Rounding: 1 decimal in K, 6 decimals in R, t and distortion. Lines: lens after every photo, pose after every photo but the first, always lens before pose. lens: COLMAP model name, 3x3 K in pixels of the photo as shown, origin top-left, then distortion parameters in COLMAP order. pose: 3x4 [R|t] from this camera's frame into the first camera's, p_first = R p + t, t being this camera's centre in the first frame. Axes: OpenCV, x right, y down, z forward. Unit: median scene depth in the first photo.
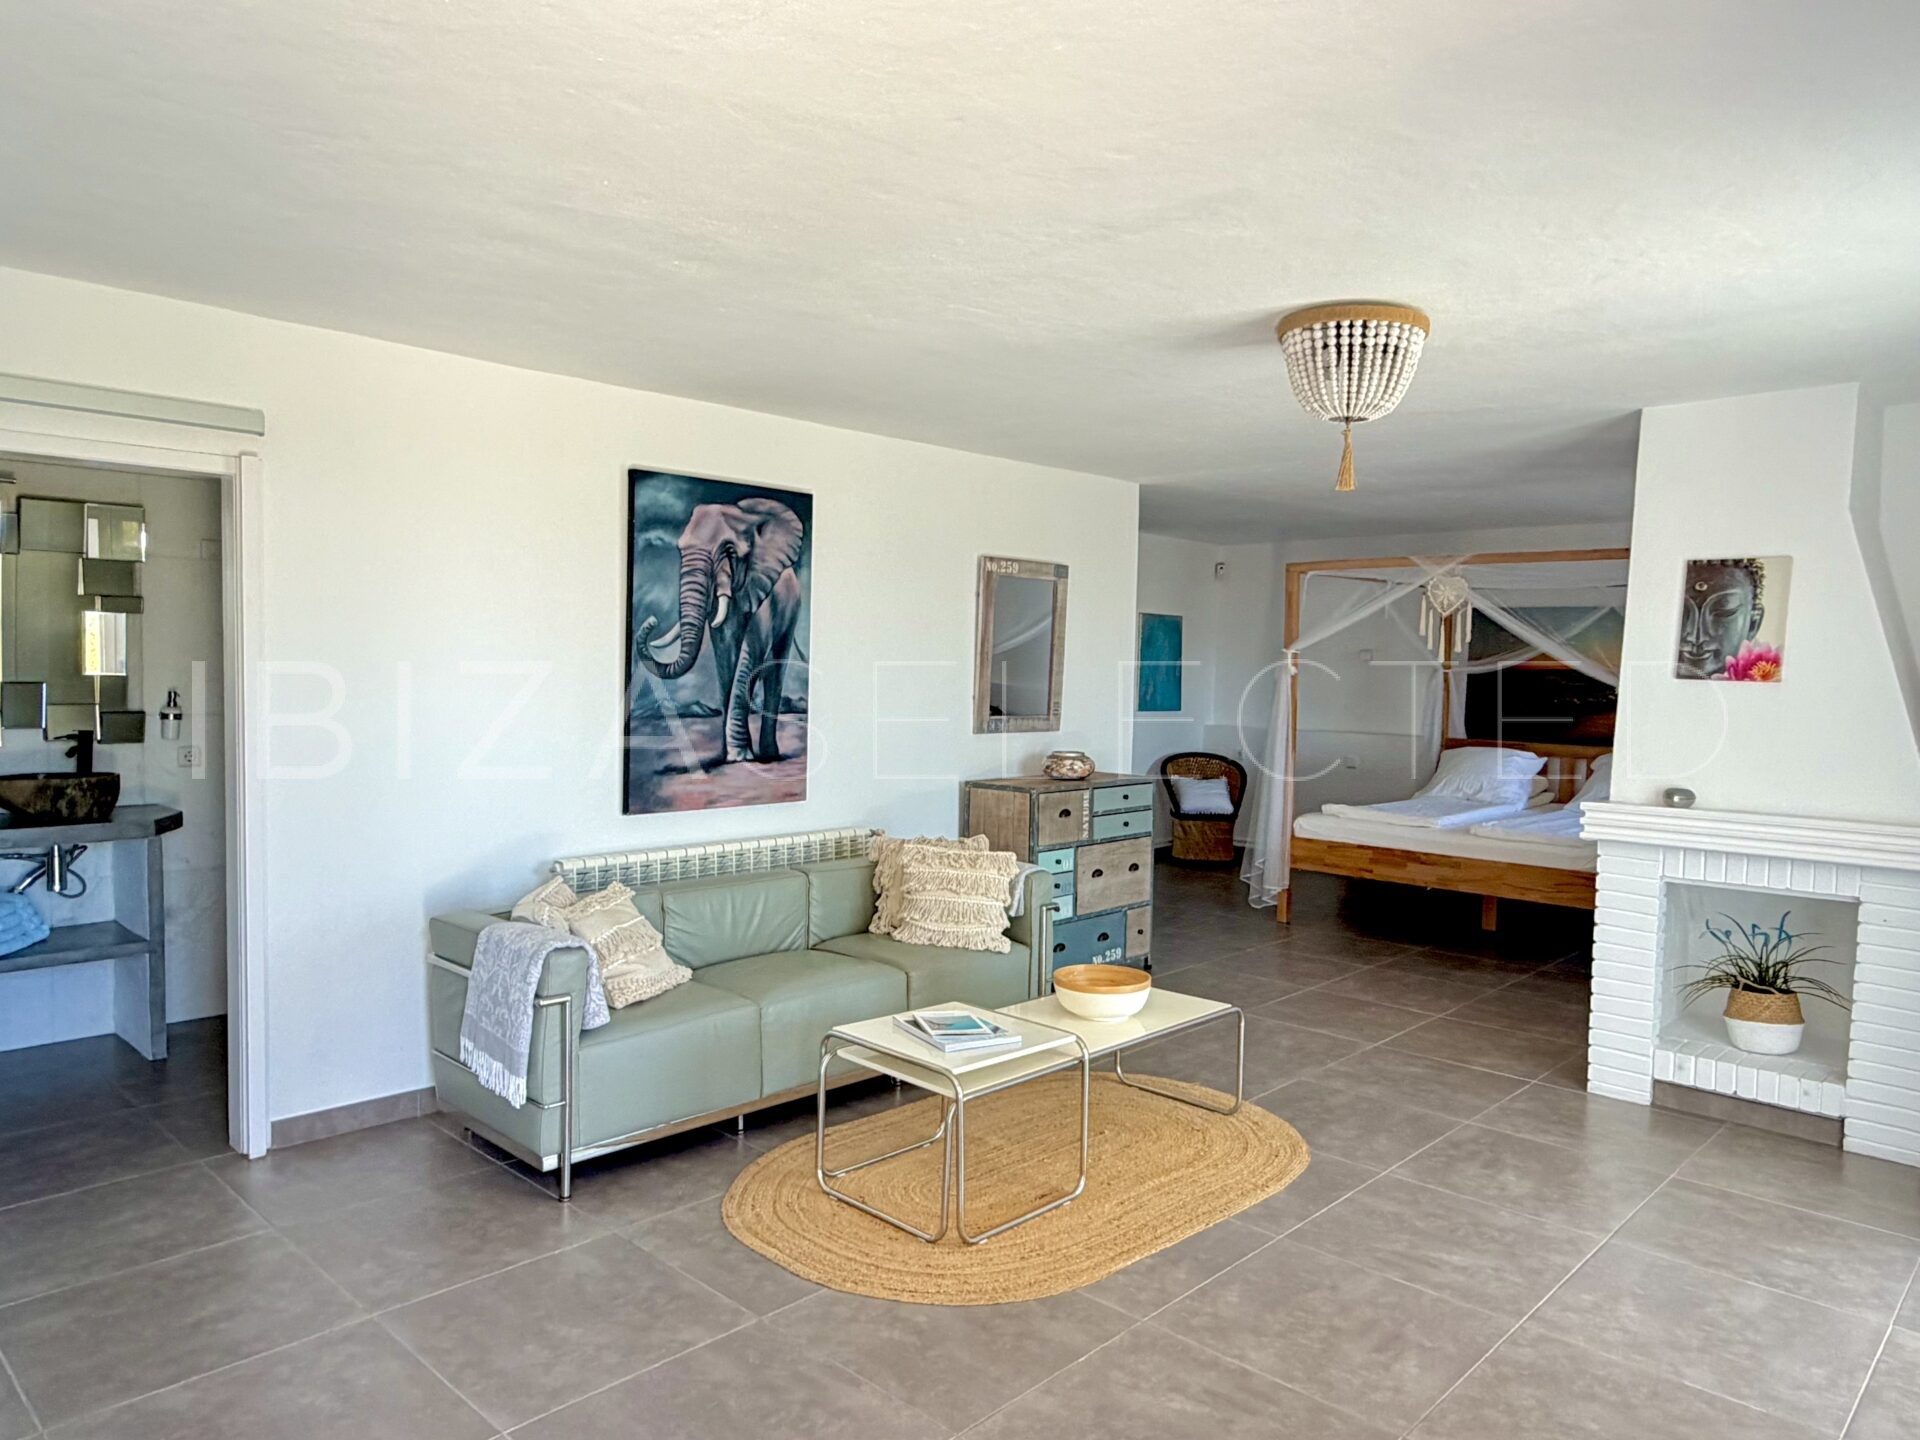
lens RADIAL K [[1283.4, 0, 957.8], [0, 1283.4, 720.8], [0, 0, 1]] dist [-0.000949, 0.000140]
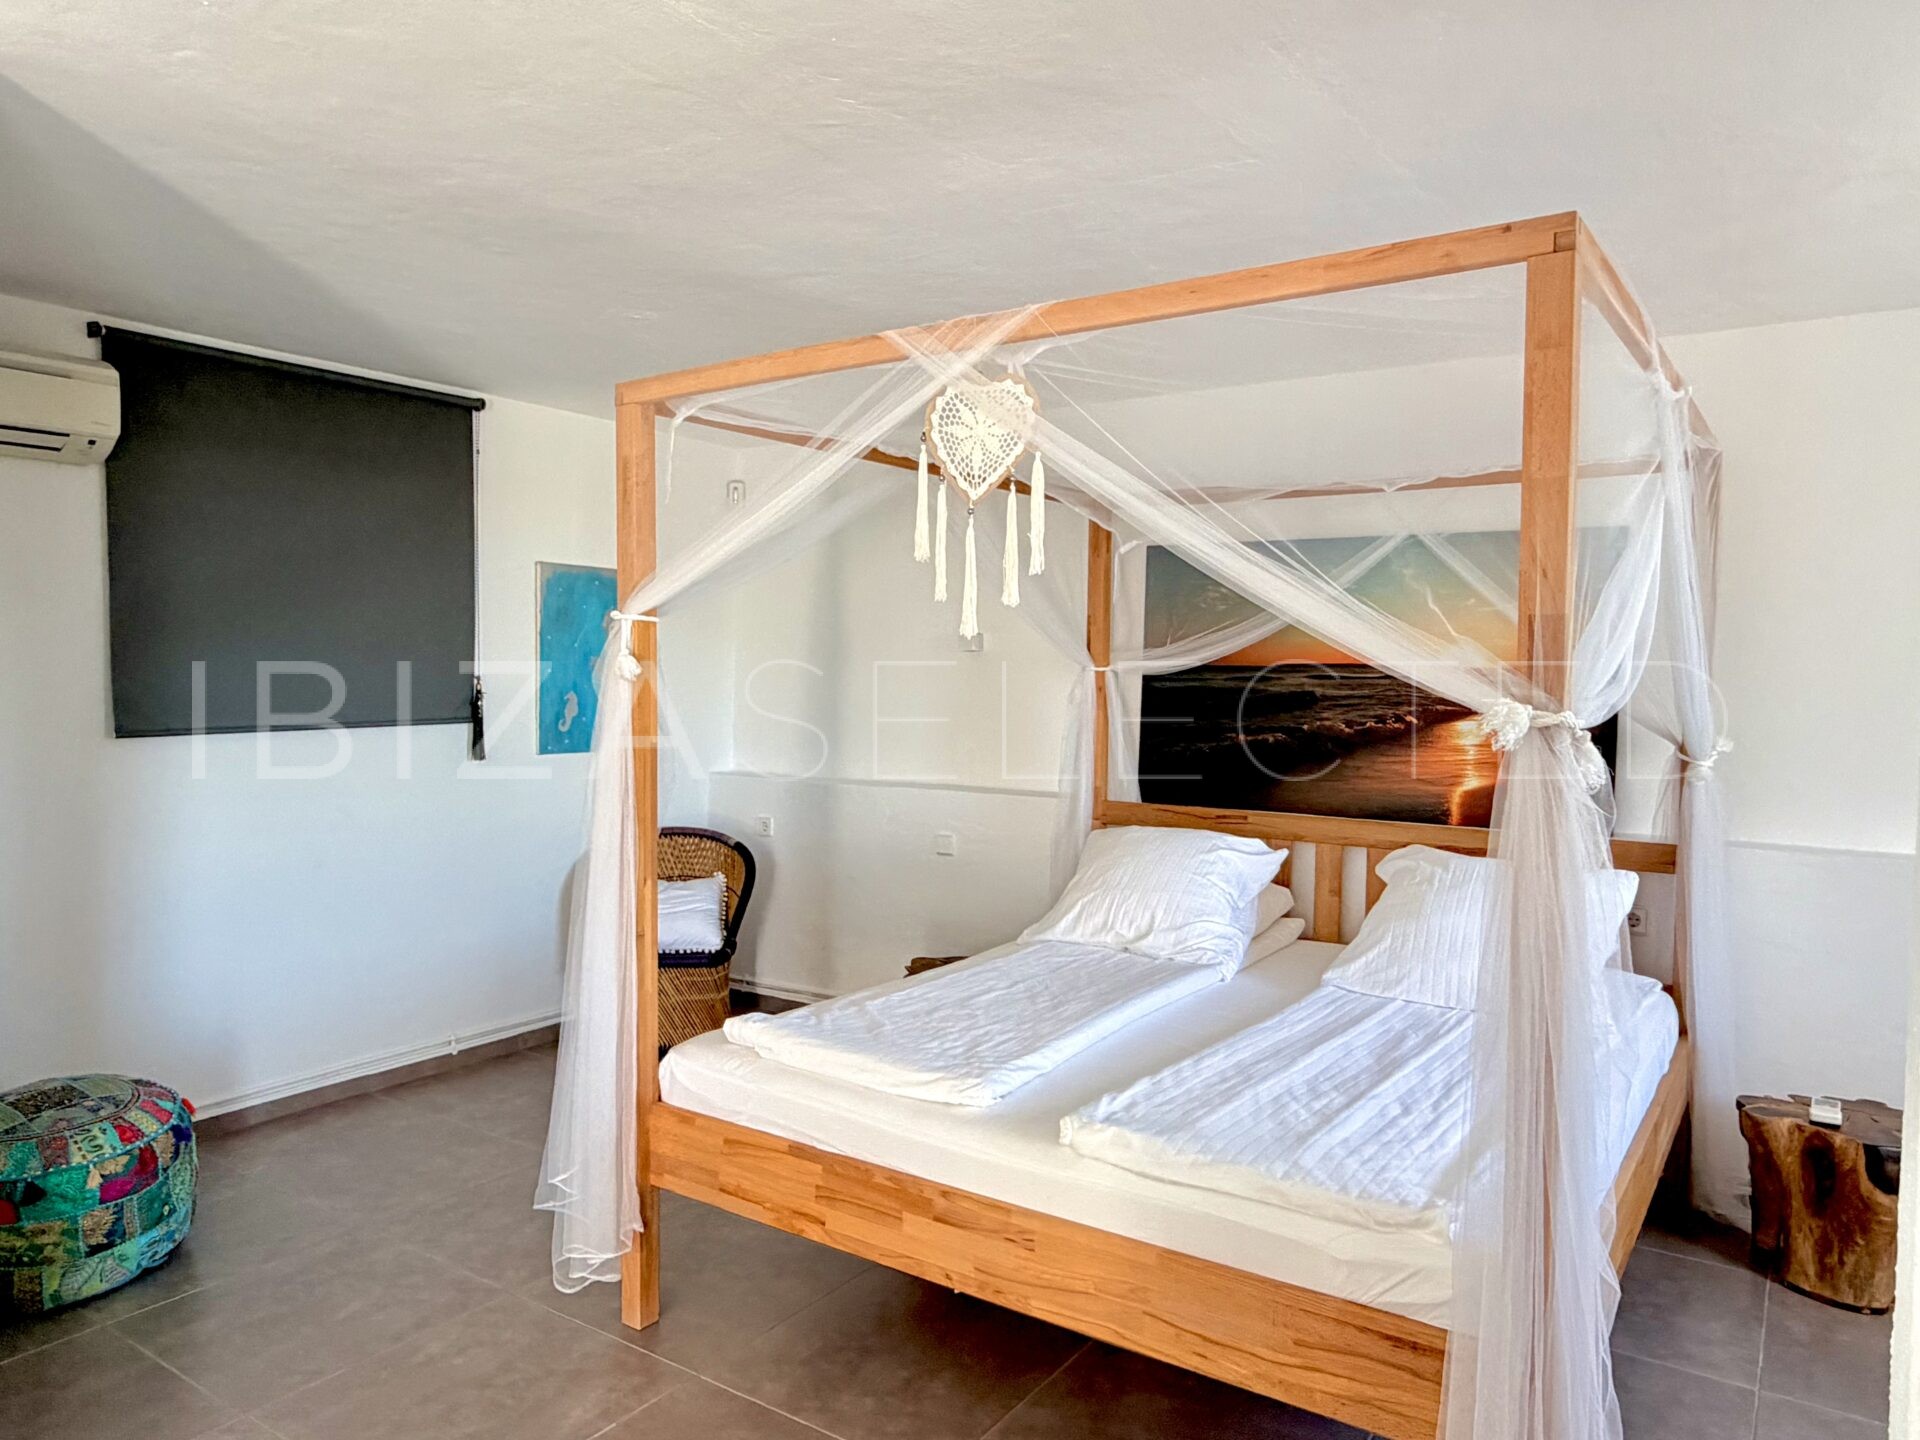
lens RADIAL K [[1283.4, 0, 961.4], [0, 1283.4, 720.5], [0, 0, 1]] dist [-0.000949, 0.000140]
pose [[0.986862, -0.014436, 0.160919, 0.265280], [0.015368, 0.999872, -0.004547, -0.018619], [-0.160832, 0.006960, 0.986957, 0.553119]]
